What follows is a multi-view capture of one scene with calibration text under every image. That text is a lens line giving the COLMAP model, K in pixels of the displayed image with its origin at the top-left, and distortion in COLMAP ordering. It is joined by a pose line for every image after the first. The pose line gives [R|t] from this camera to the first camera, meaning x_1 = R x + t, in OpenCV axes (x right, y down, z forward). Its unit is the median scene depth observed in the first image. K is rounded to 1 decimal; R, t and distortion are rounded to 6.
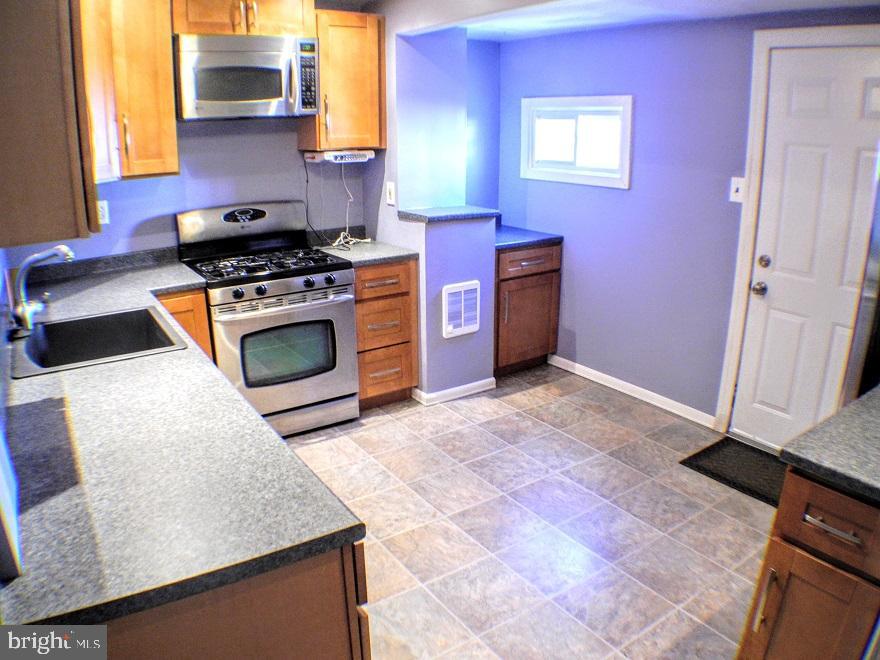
lens RADIAL K [[640.9, 0, 440.0], [0, 640.9, 330.0], [0, 0, 1]] dist [-0.257190, 0.100452]
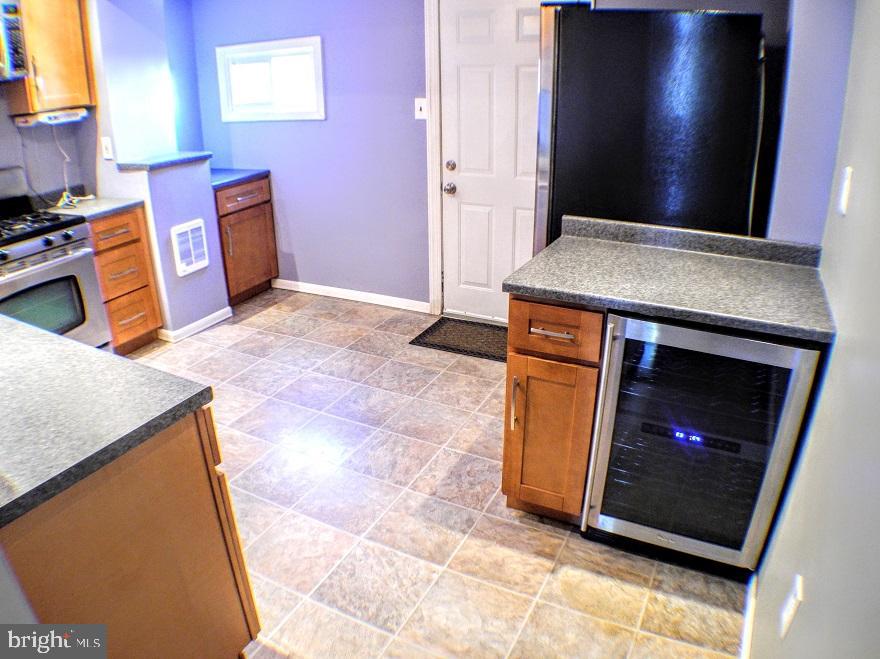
lens RADIAL K [[610.1, 0, 428.7], [0, 610.1, 325.7], [0, 0, 1]] dist [-0.235841, 0.078646]
pose [[0.880392, -0.193853, 0.432817, -0.070536], [0.154457, 0.980087, 0.124786, 0.038145], [-0.448388, -0.043009, 0.892804, -0.061728]]
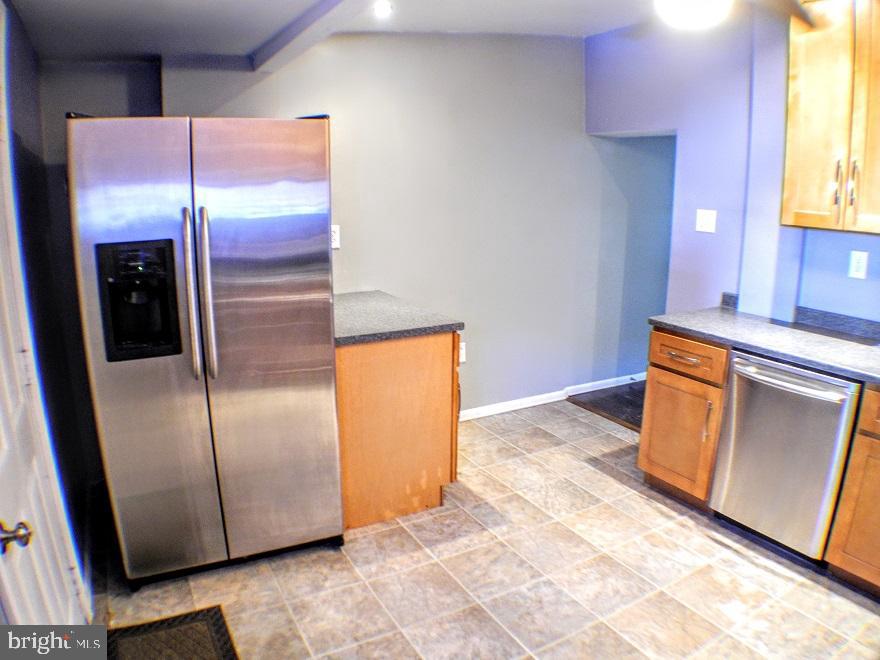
lens RADIAL K [[610.1, 0, 428.7], [0, 610.1, 326.2], [0, 0, 1]] dist [-0.235841, 0.078646]
pose [[-0.995231, -0.019824, 0.095514, 0.191038], [0.031116, 0.863476, 0.503430, -0.323778], [-0.092454, 0.504001, -0.858741, 1.074030]]
